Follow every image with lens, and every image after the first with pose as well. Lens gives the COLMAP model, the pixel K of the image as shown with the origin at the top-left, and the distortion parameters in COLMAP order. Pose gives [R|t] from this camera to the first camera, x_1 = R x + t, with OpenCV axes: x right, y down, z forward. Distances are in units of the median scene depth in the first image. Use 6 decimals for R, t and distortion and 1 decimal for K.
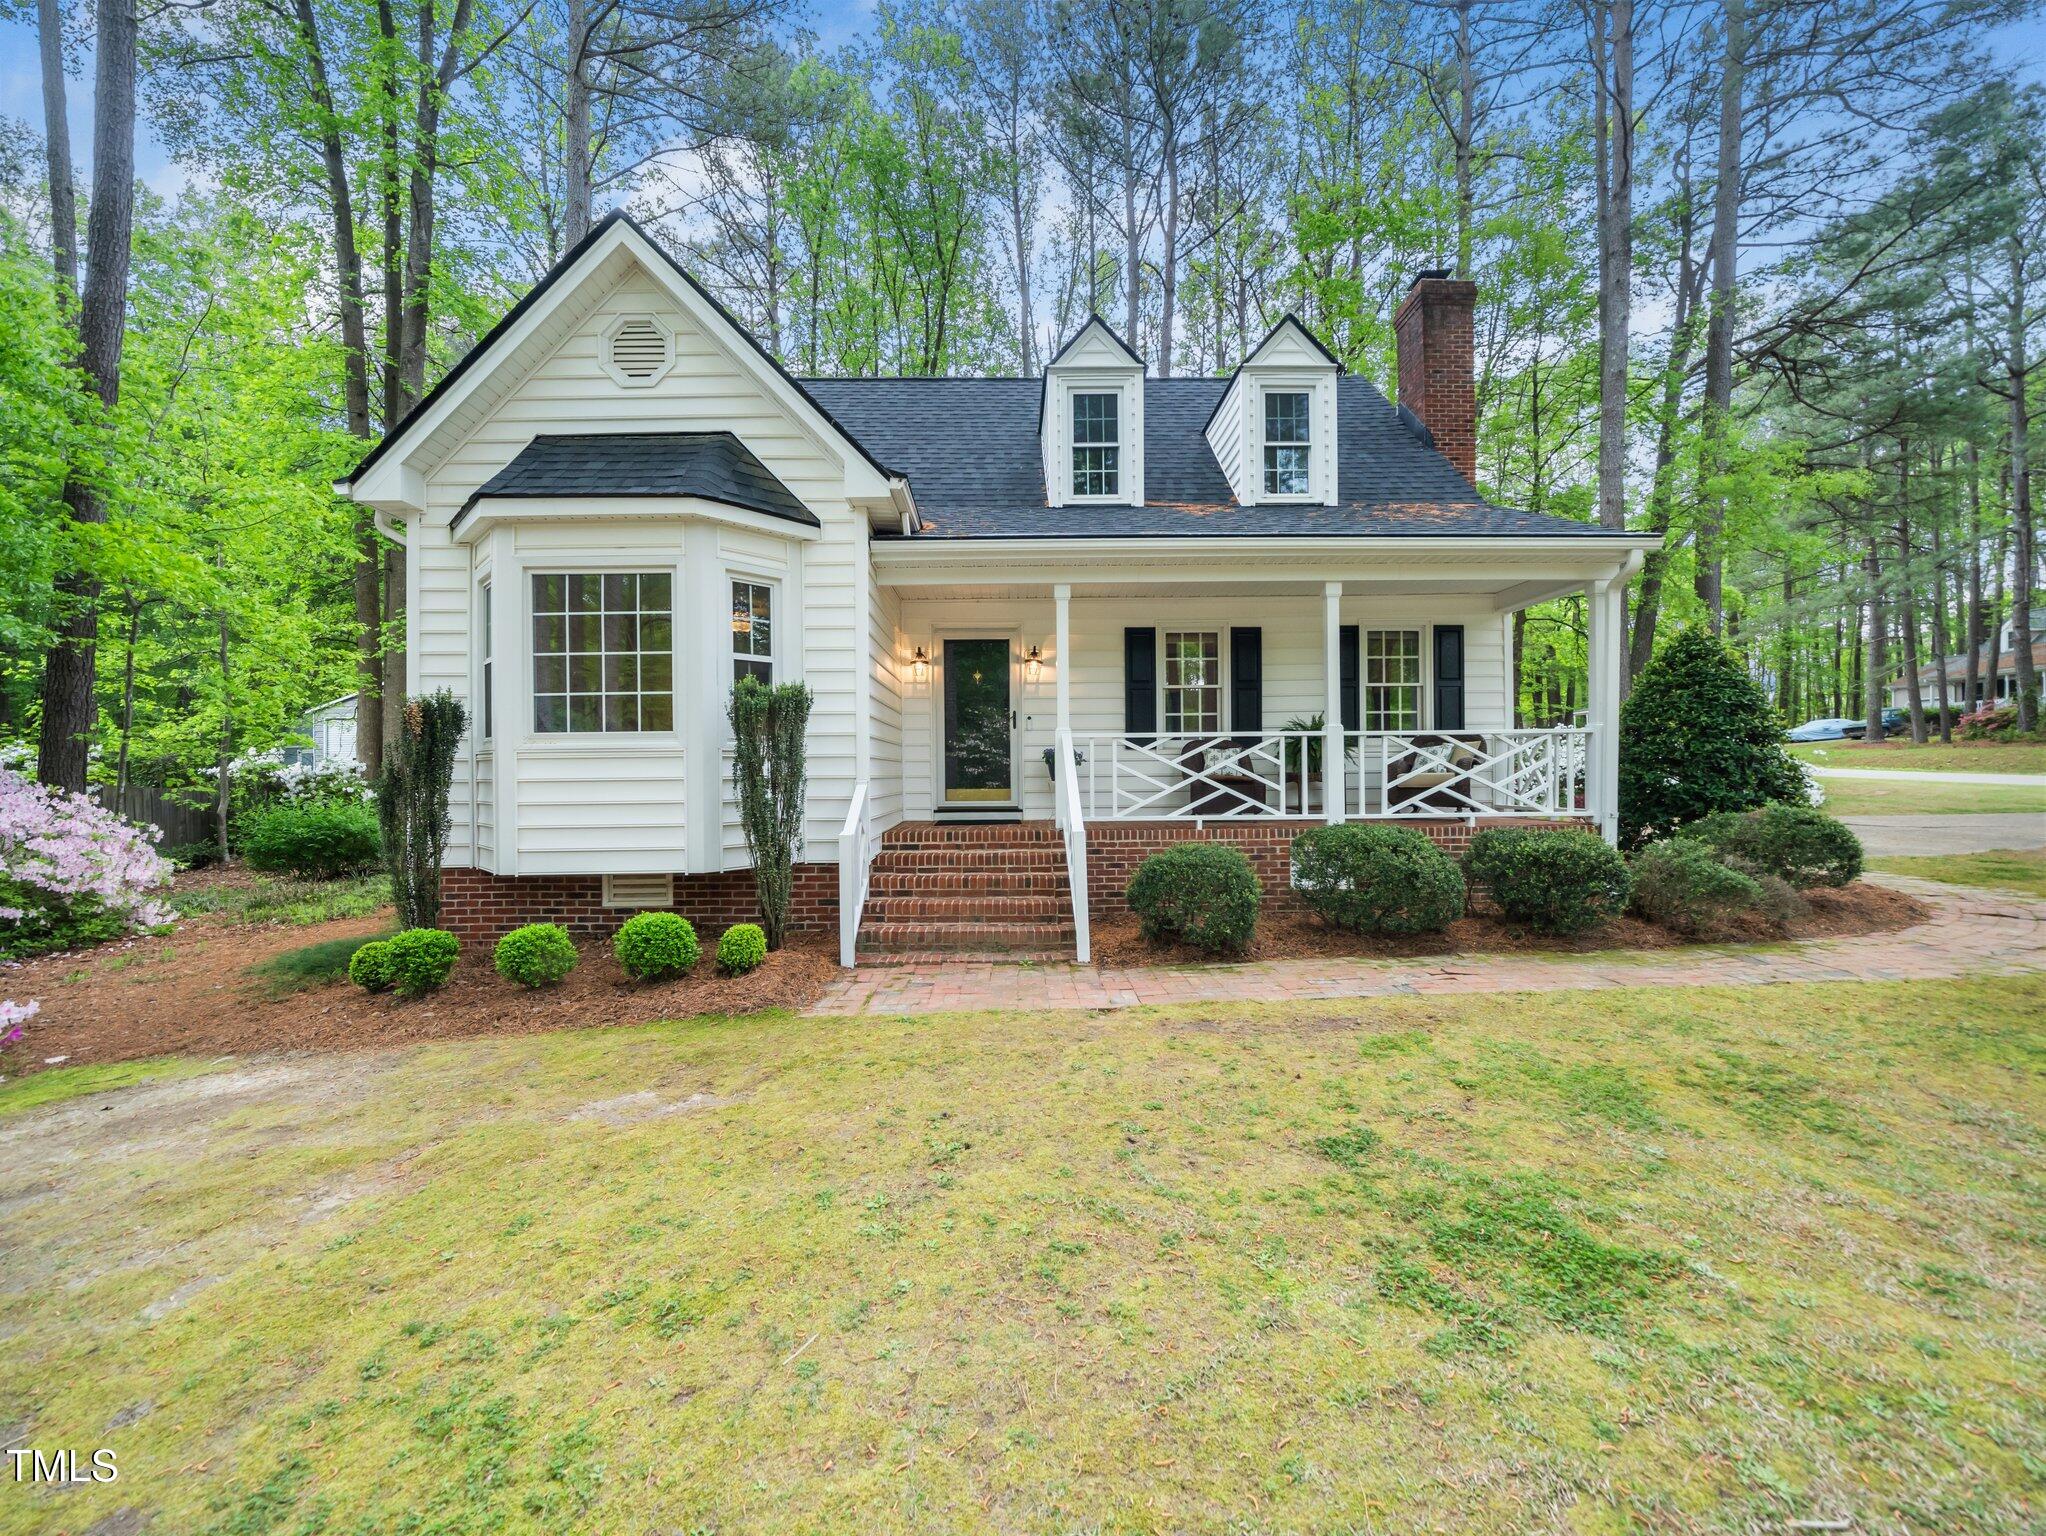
lens RADIAL K [[768.2, 0, 1027.8], [0, 768.2, 768.7], [0, 0, 1]] dist [-0.003956, -0.000441]
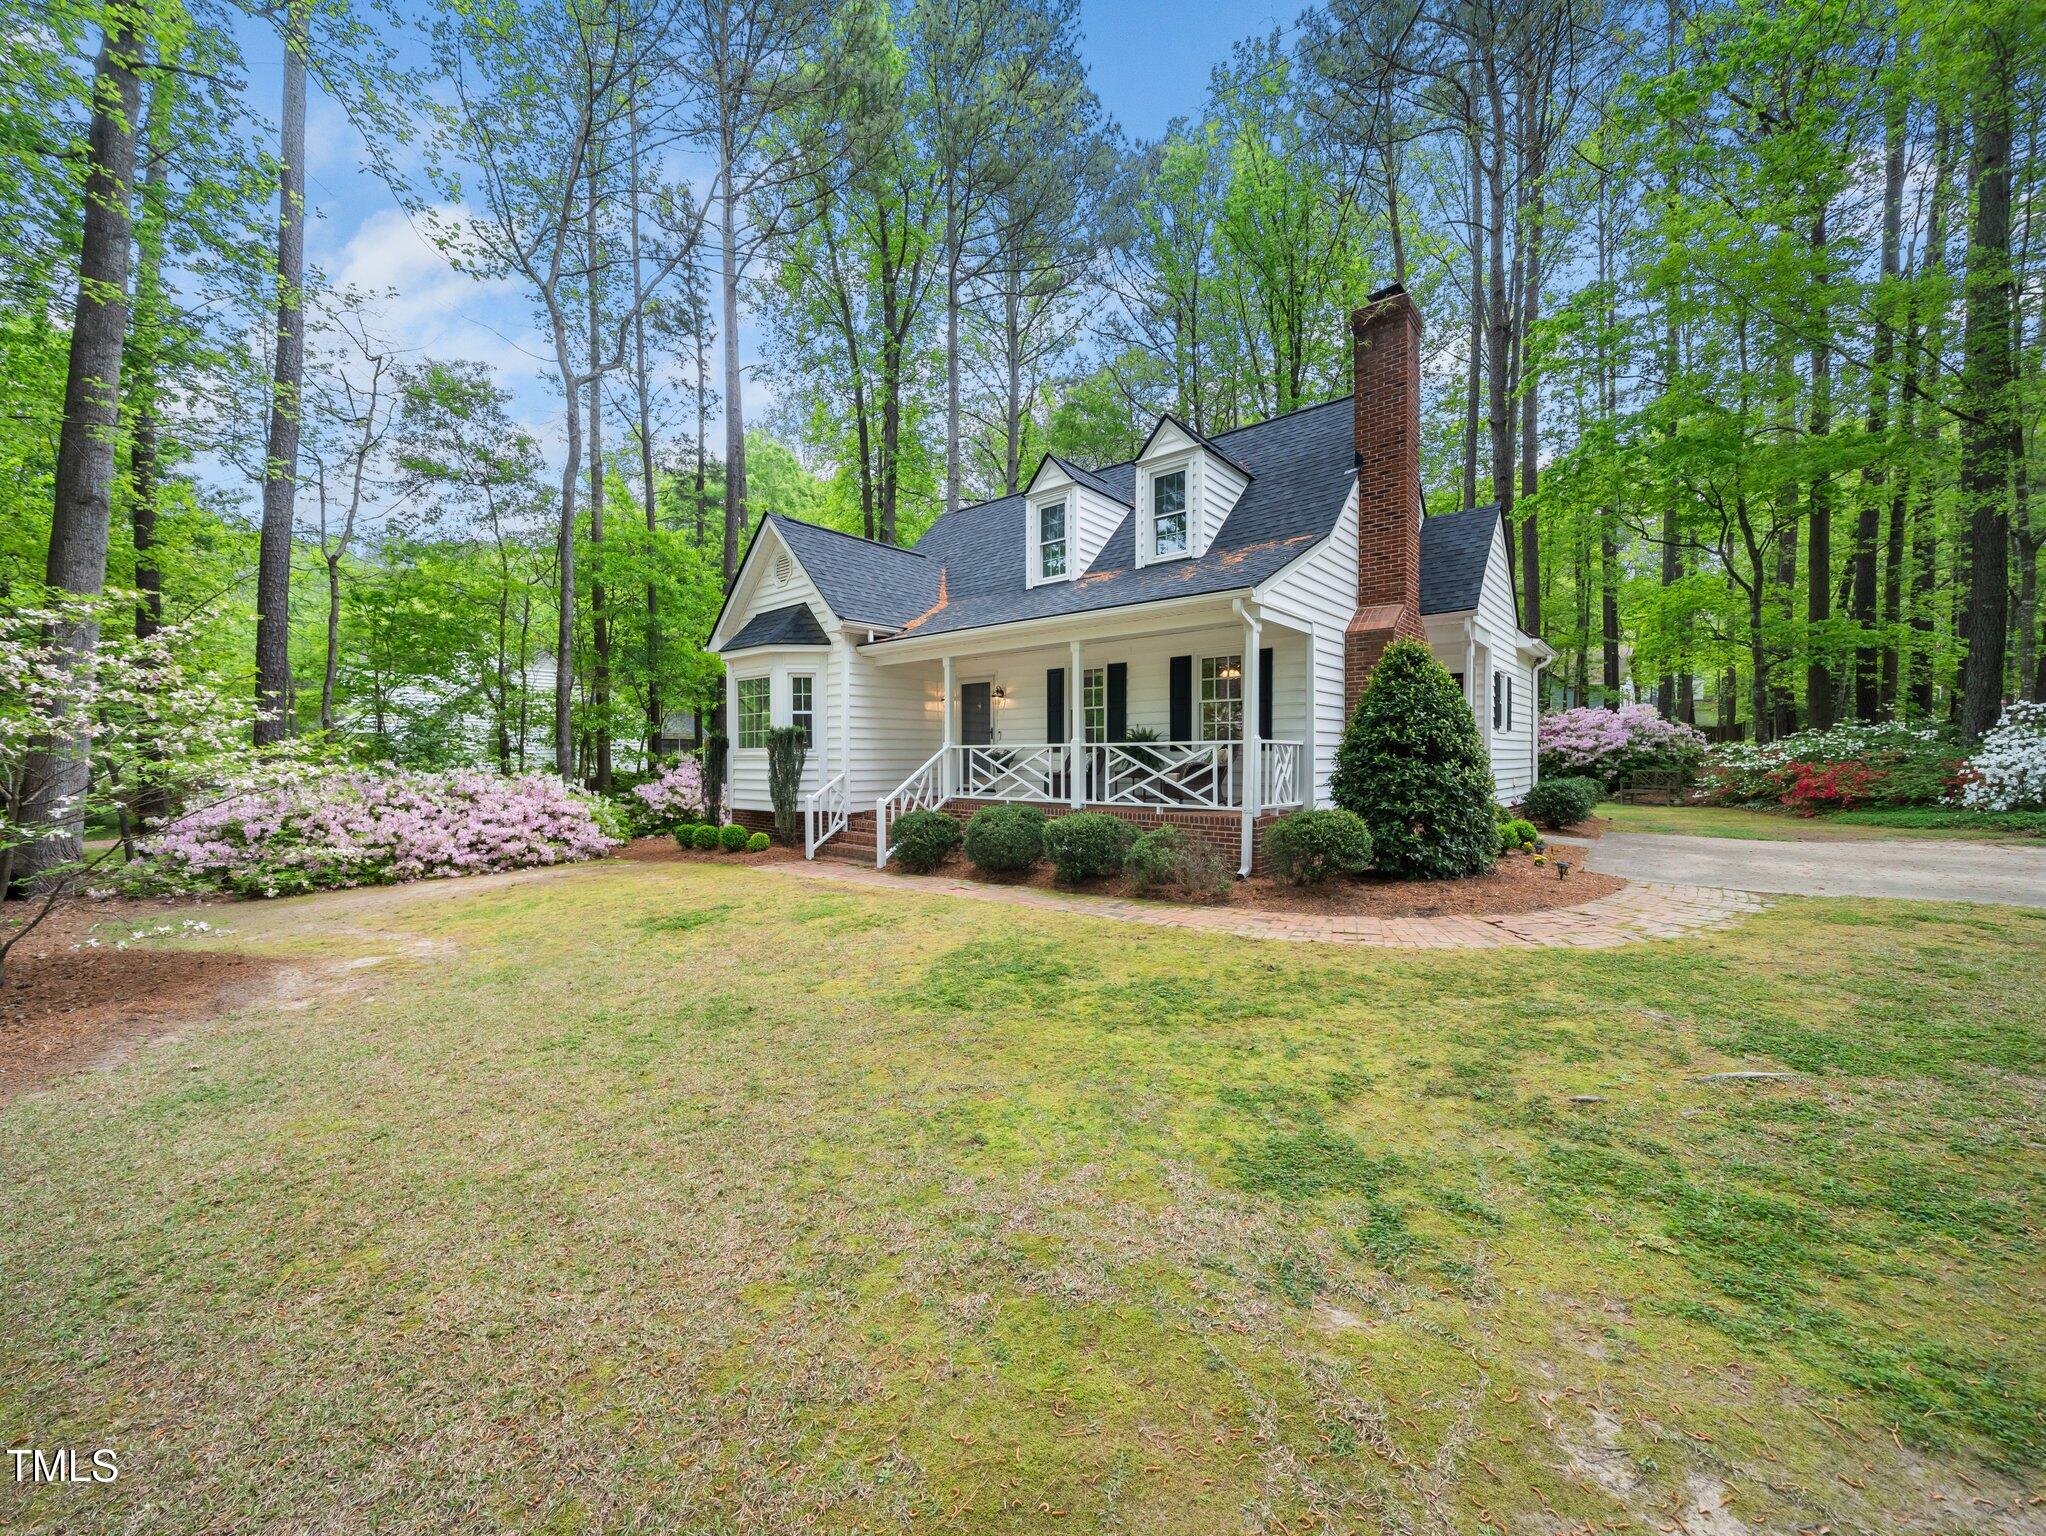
lens RADIAL K [[768.2, 0, 1013.4], [0, 768.2, 770.9], [0, 0, 1]] dist [-0.003956, -0.000441]
pose [[0.748296, 0.017276, -0.663141, 1.272424], [-0.005279, 0.999784, 0.020088, -0.025214], [0.663344, -0.011531, 0.748225, -0.170702]]
